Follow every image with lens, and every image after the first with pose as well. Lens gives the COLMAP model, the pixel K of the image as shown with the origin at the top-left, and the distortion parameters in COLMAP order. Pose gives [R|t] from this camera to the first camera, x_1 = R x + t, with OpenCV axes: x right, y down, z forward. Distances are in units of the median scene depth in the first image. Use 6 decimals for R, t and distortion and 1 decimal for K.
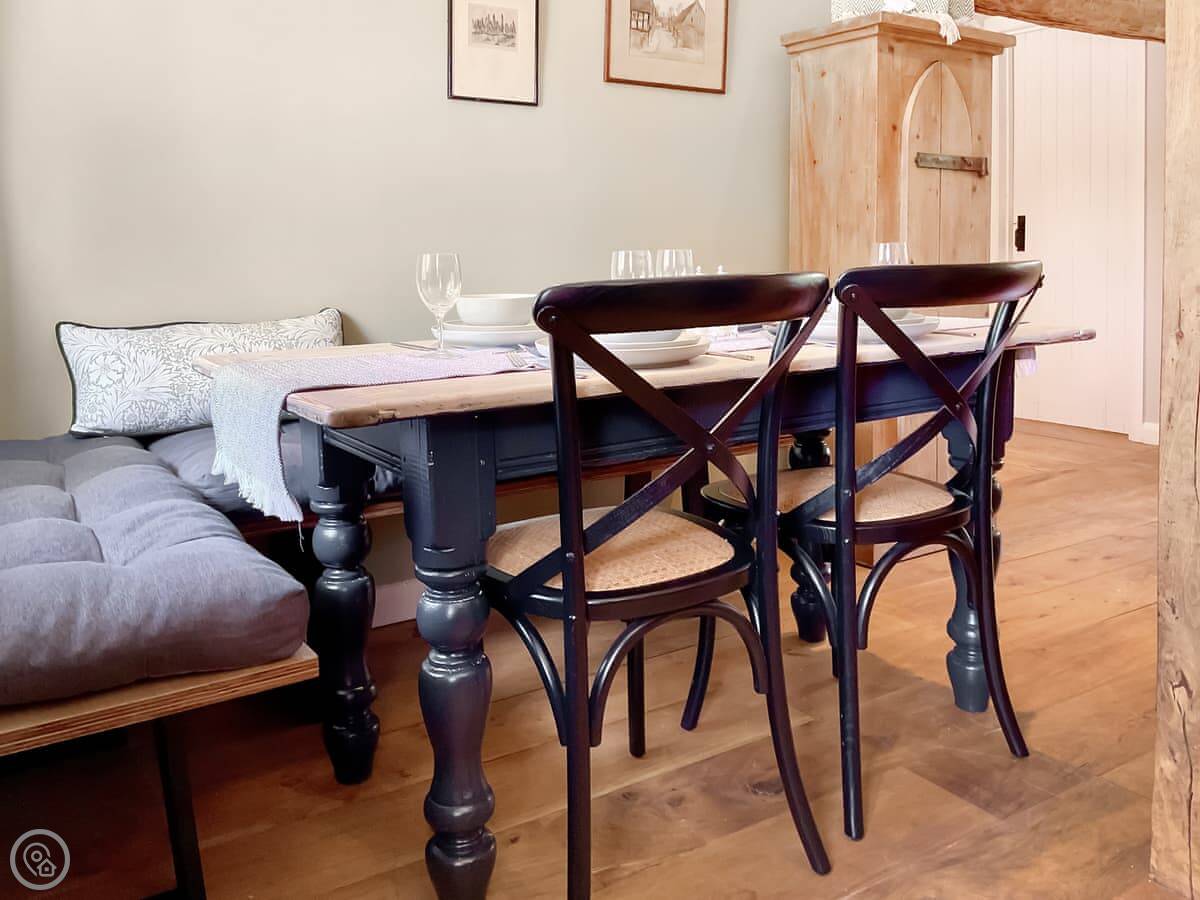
lens RADIAL K [[1032.8, 0, 627.9], [0, 1032.8, 356.1], [0, 0, 1]] dist [0.057687, -0.143249]
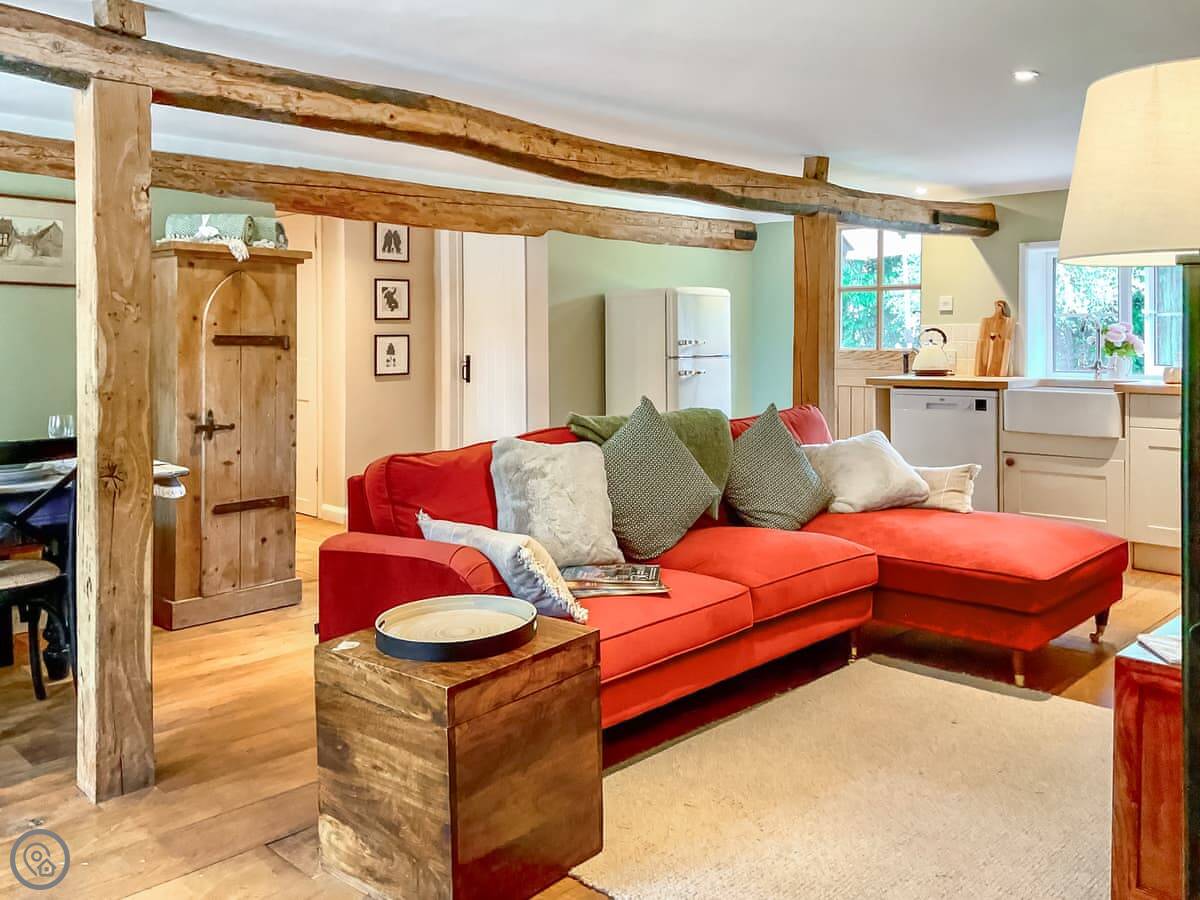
lens RADIAL K [[1032.8, 0, 627.9], [0, 1032.8, 356.1], [0, 0, 1]] dist [0.057687, -0.143249]
pose [[0.976141, 0.013795, 0.216699, 0.527854], [0.005106, 0.996246, -0.086419, -0.041806], [-0.217078, 0.085464, 0.972406, -0.512379]]
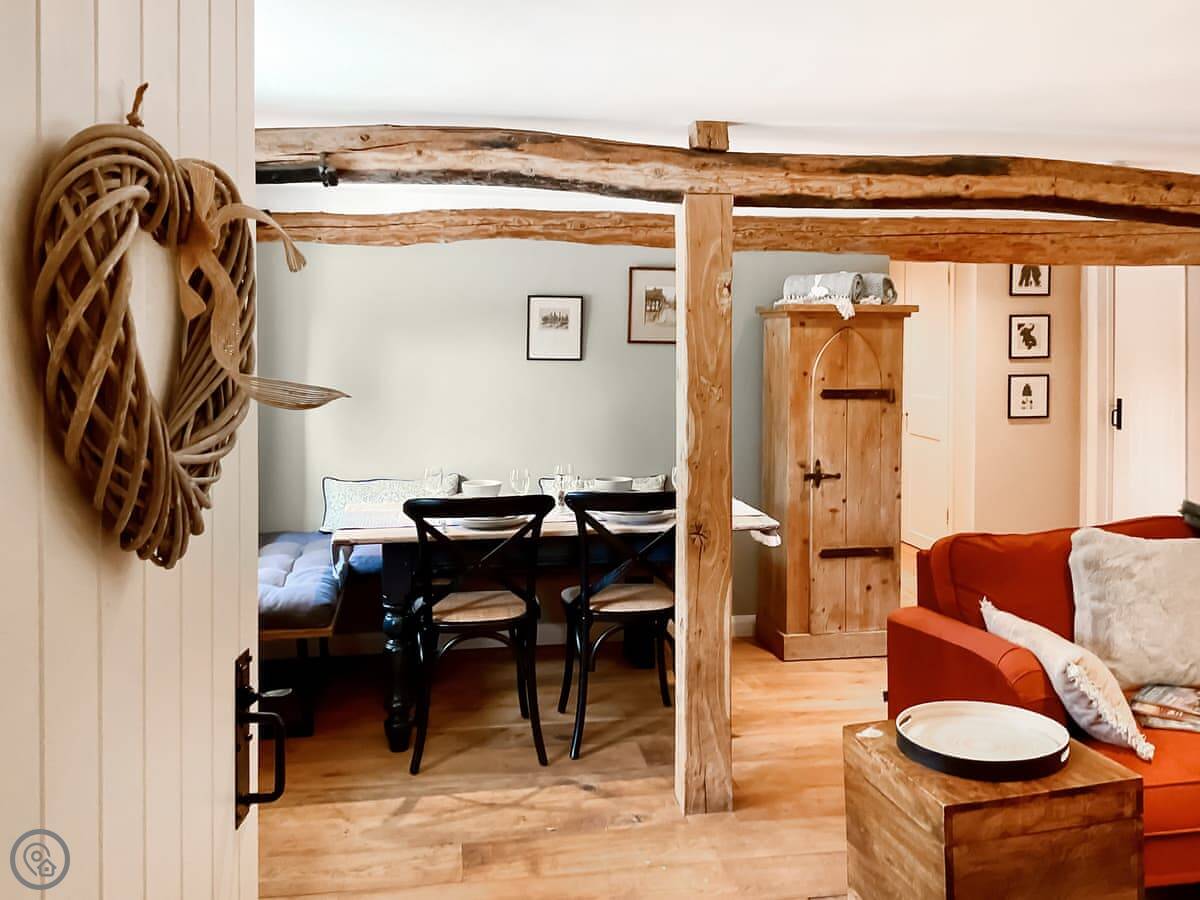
lens RADIAL K [[1070.6, 0, 584.7], [0, 1070.6, 355.8], [0, 0, 1]] dist [0.049847, -0.087057]
pose [[0.900541, 0.022160, -0.434205, 0.650390], [-0.059065, 0.995677, -0.071685, -0.113125], [0.430740, 0.090202, 0.897957, -0.567876]]
